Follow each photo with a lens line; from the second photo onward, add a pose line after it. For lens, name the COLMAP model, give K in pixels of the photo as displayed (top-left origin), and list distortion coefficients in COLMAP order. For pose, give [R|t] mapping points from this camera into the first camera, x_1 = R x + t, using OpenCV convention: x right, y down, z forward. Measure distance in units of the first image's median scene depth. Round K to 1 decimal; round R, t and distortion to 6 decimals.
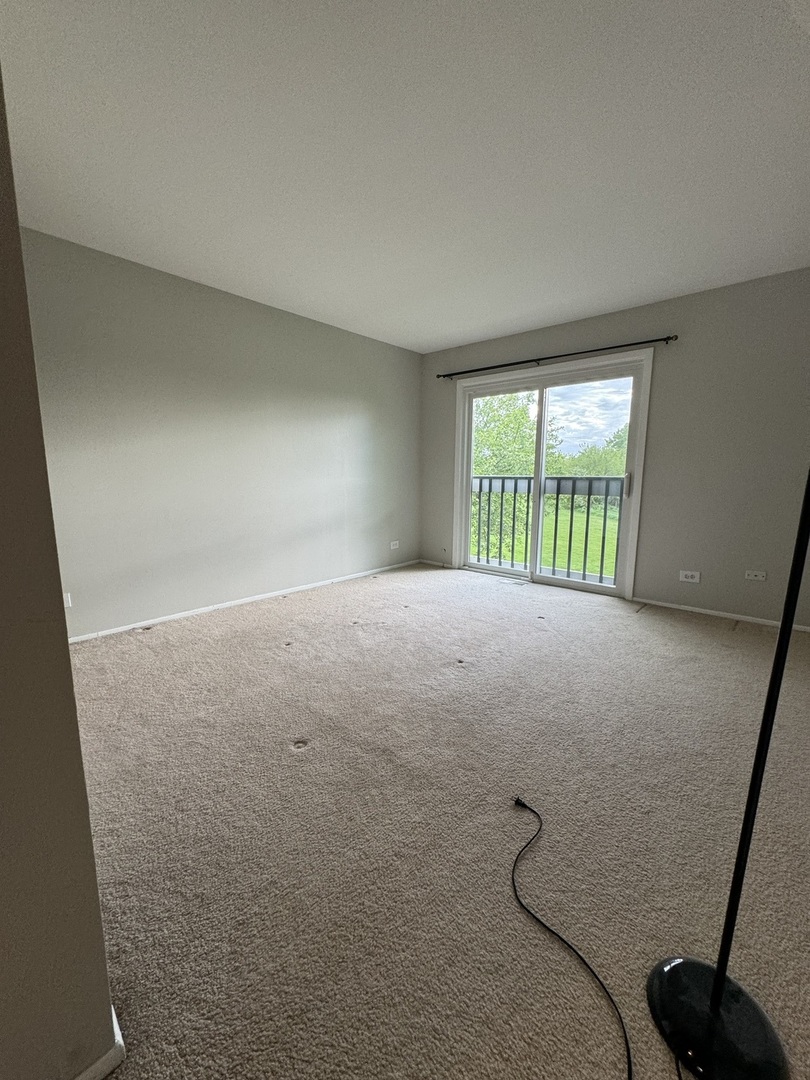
lens RADIAL K [[434.3, 0, 407.2], [0, 434.3, 542.3], [0, 0, 1]] dist [-0.002043, -0.000323]
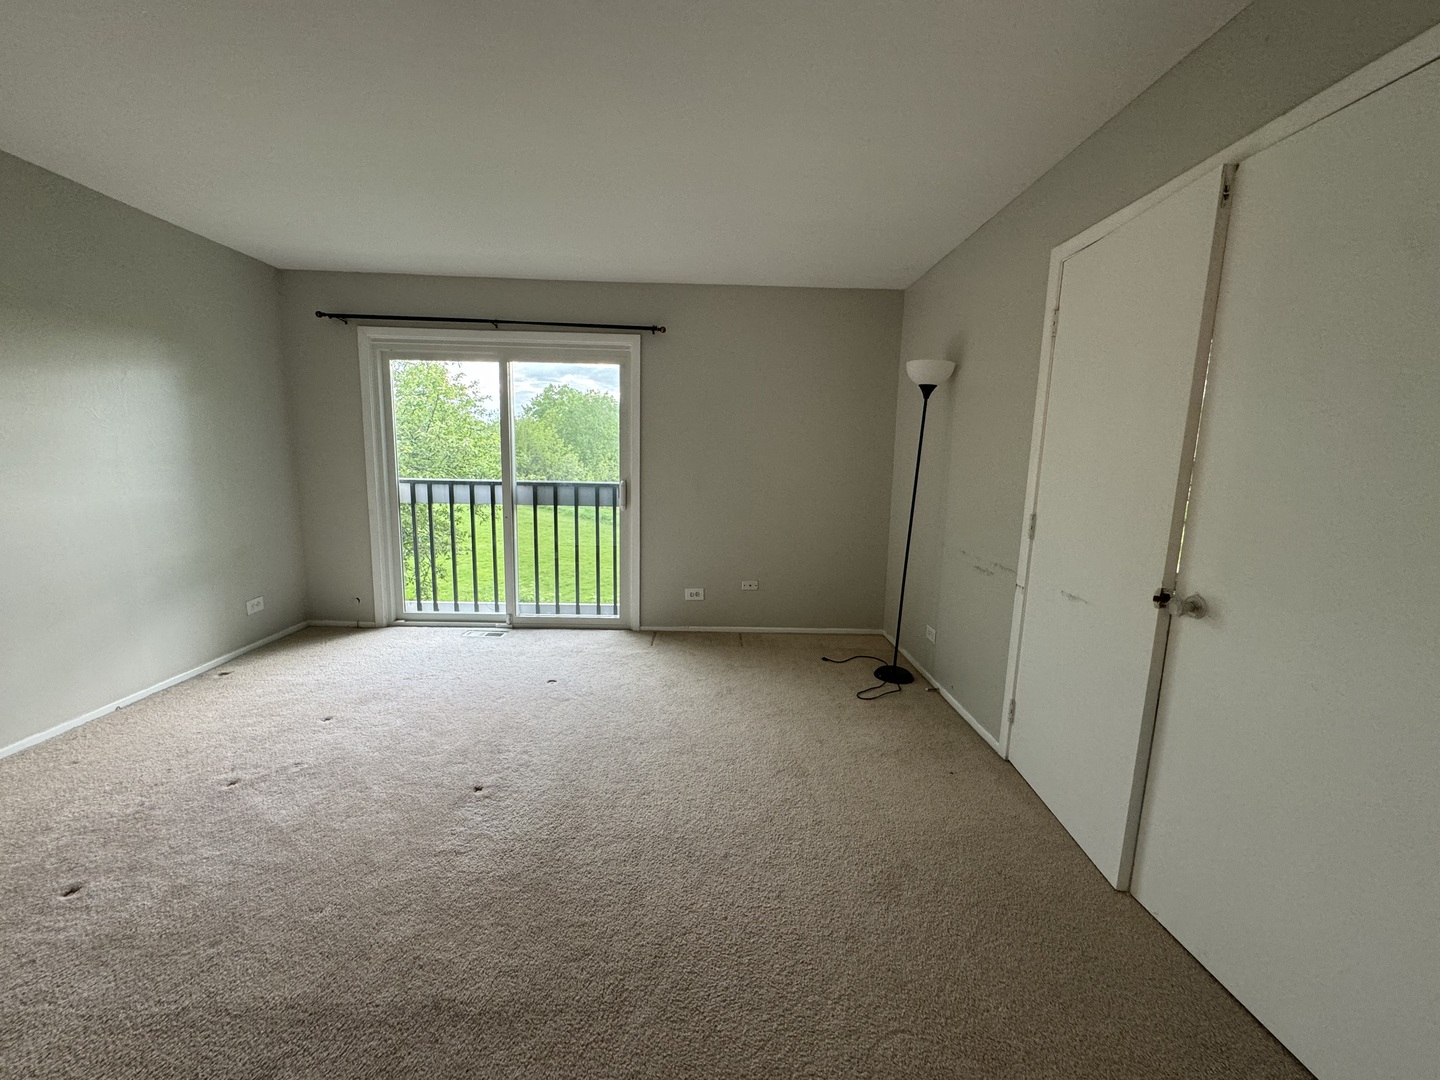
lens RADIAL K [[579.0, 0, 719.1], [0, 579.0, 539.0], [0, 0, 1]] dist [-0.002043, -0.000323]
pose [[0.726609, -0.086953, 0.681527, -0.120108], [0.084089, 0.995756, 0.037393, -0.071568], [-0.681886, 0.030138, 0.730837, 0.065718]]
